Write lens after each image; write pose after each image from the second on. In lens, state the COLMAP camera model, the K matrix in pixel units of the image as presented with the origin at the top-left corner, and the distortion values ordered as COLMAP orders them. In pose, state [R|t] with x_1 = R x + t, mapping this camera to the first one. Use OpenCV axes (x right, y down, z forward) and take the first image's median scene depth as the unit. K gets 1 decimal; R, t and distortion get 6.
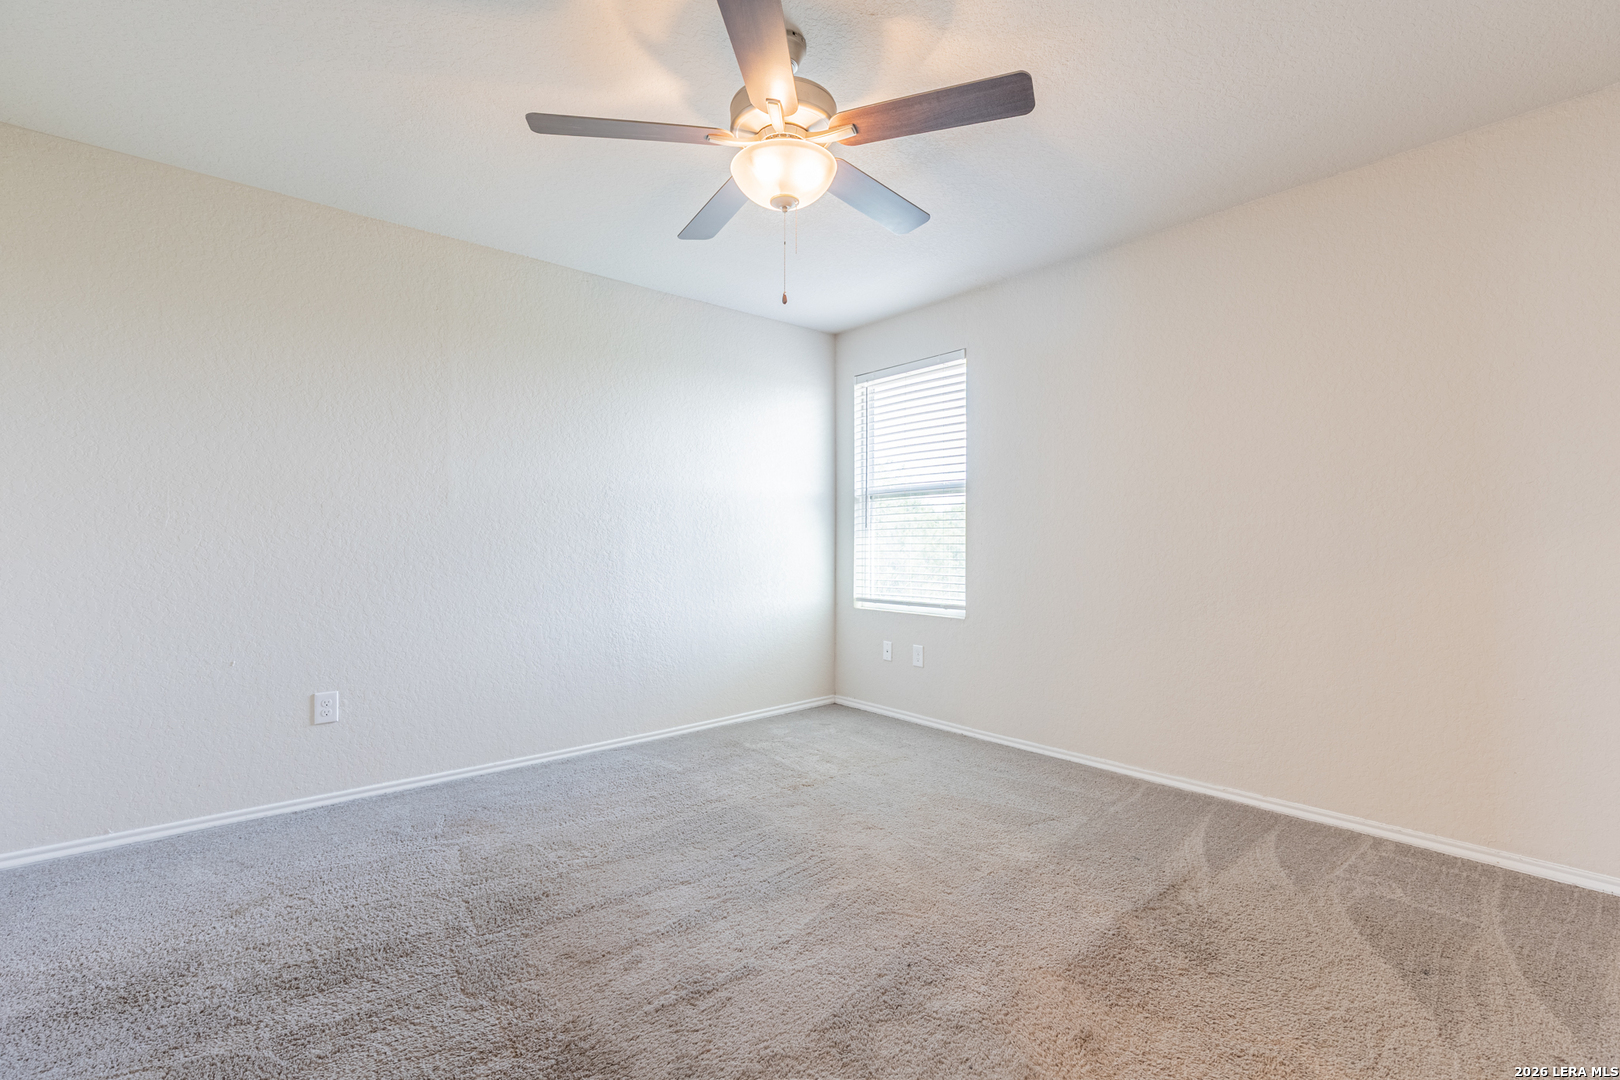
lens RADIAL K [[726.8, 0, 813.6], [0, 726.8, 546.0], [0, 0, 1]] dist [0.008322, -0.001443]
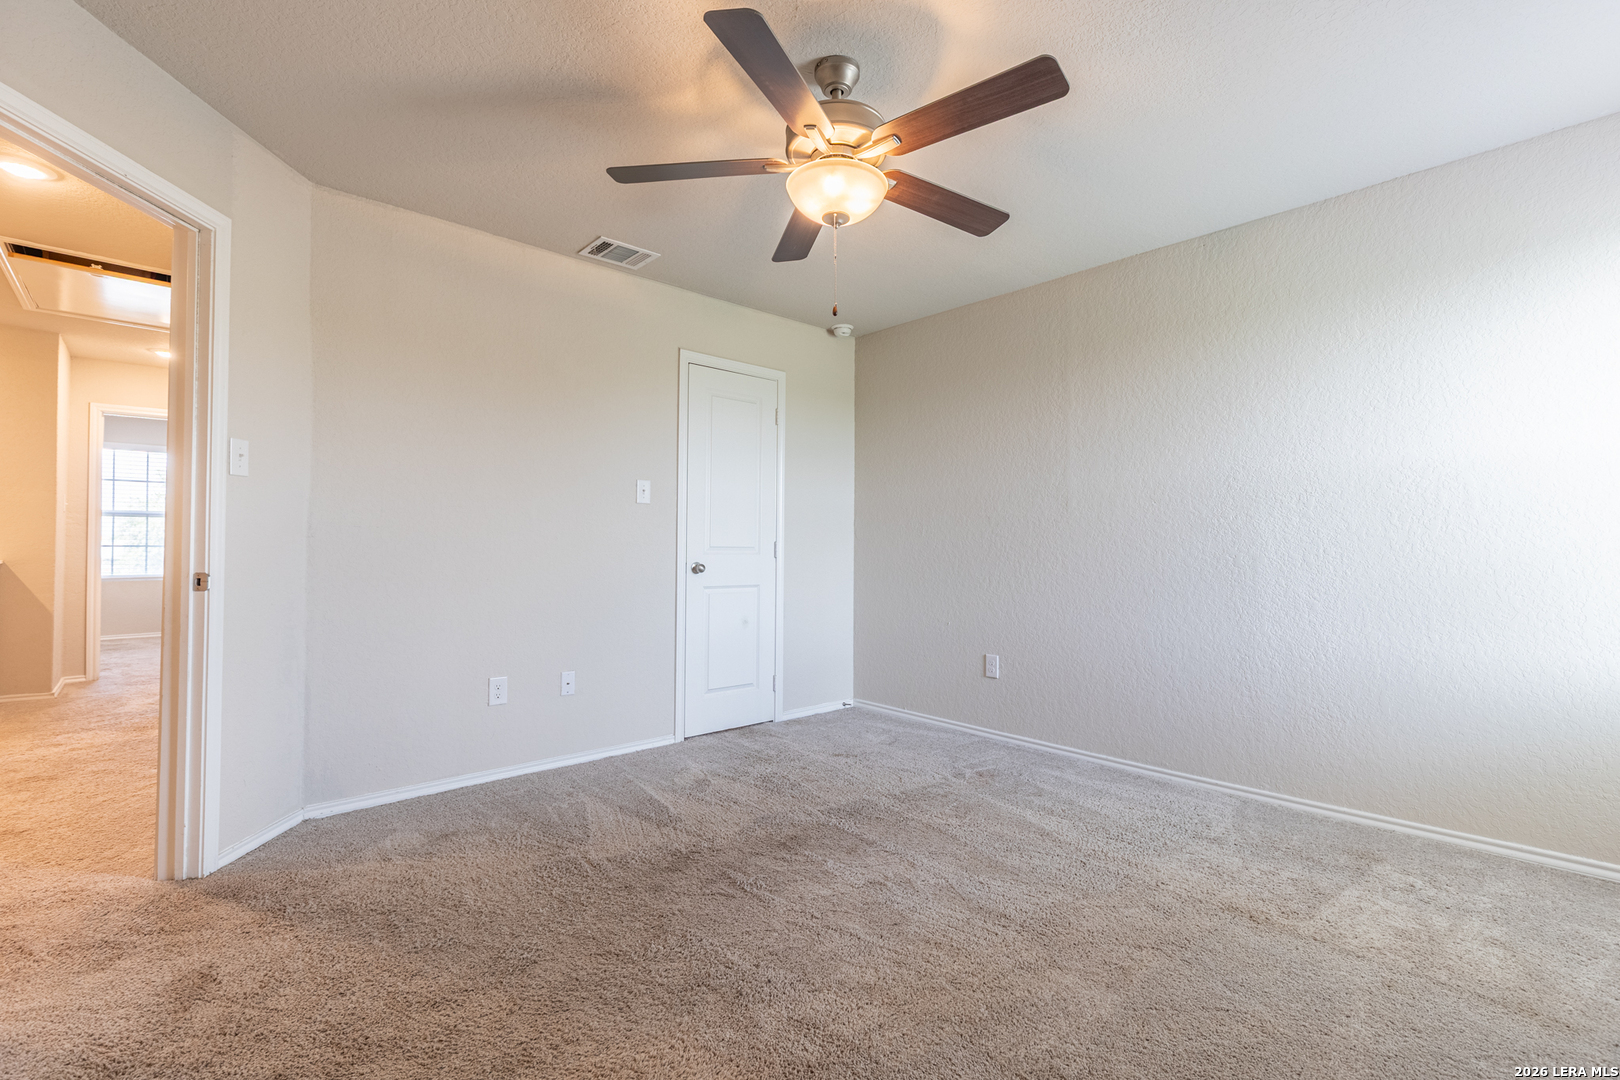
lens RADIAL K [[726.8, 0, 822.6], [0, 726.8, 545.3], [0, 0, 1]] dist [0.008322, -0.001443]
pose [[0.033707, -0.002059, -0.999430, 0.590691], [-0.008057, 0.999965, -0.002332, 0.001634], [0.999399, 0.008131, 0.033689, 0.558622]]
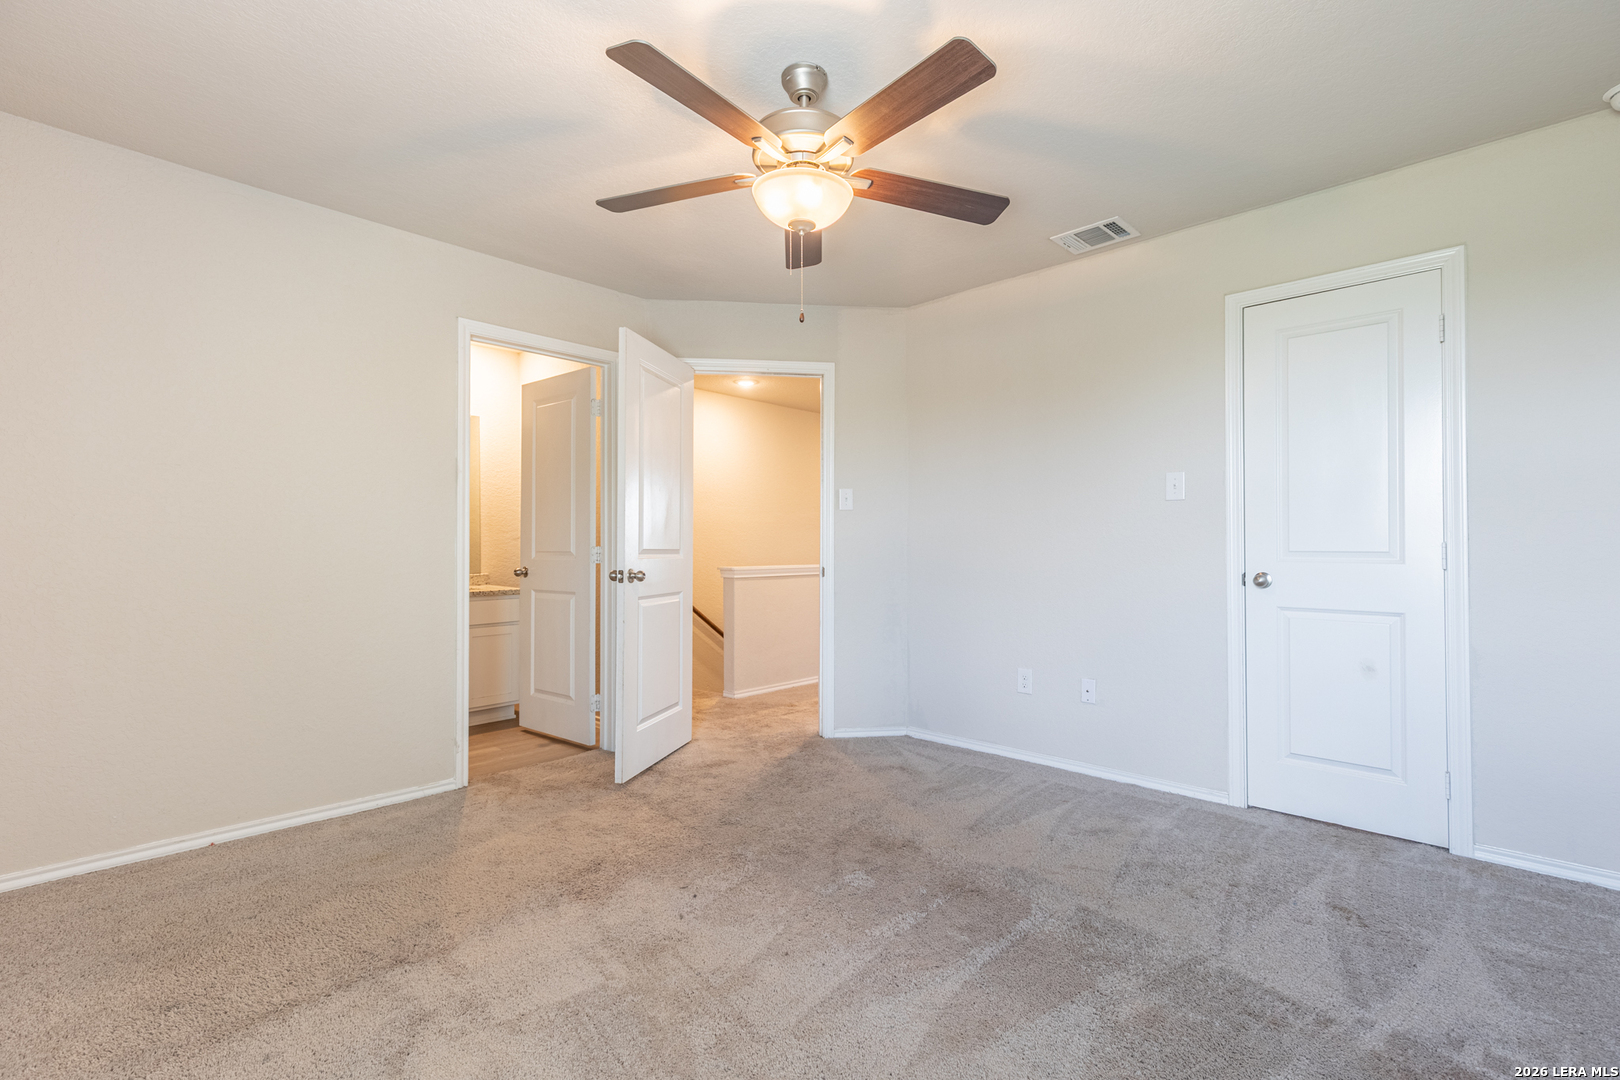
lens RADIAL K [[726.8, 0, 816.9], [0, 726.8, 541.9], [0, 0, 1]] dist [0.008322, -0.001443]
pose [[-0.995073, 0.000265, -0.099140, 0.025876], [0.000936, 0.999977, -0.006722, -0.002875], [0.099136, -0.006782, -0.995051, 1.203383]]
